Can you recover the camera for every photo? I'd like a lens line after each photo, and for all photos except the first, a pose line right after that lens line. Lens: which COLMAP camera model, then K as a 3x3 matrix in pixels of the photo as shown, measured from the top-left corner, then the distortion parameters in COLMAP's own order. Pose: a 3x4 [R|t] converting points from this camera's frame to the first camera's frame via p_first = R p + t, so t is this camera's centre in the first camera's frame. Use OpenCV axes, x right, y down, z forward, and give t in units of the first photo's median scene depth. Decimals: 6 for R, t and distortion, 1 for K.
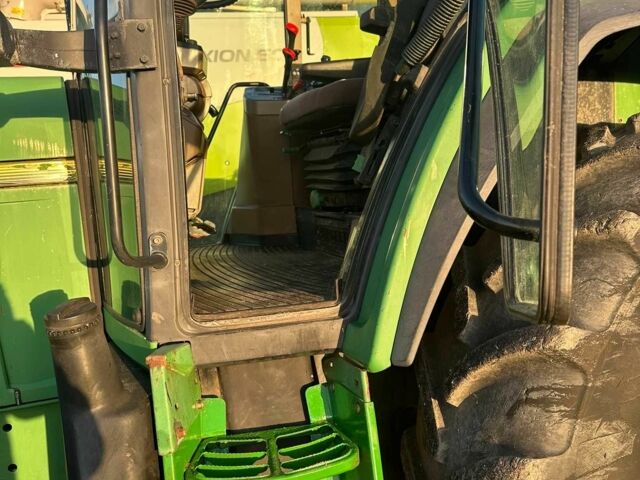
lens RADIAL K [[597.4, 0, 320.0], [0, 597.4, 240.0], [0, 0, 1]] dist [0.157077, -0.299541]
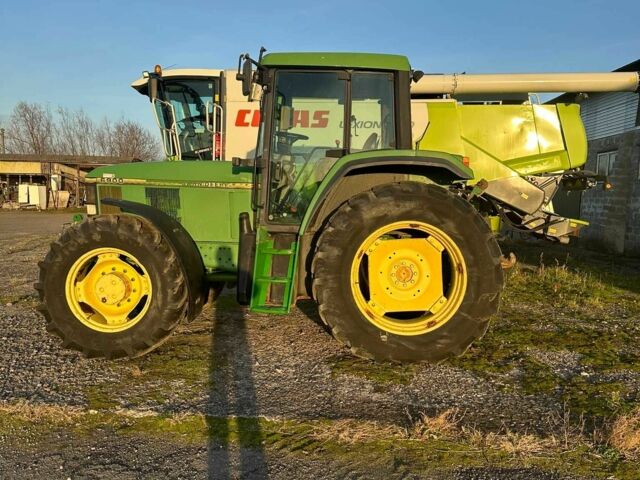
lens RADIAL K [[596.8, 0, 321.0], [0, 596.8, 232.7], [0, 0, 1]] dist [0.156299, -0.297934]
pose [[0.930100, 0.121450, -0.346648, 0.578404], [-0.136381, 0.990476, -0.018908, 0.083630], [0.341050, 0.064862, 0.937805, -1.031493]]
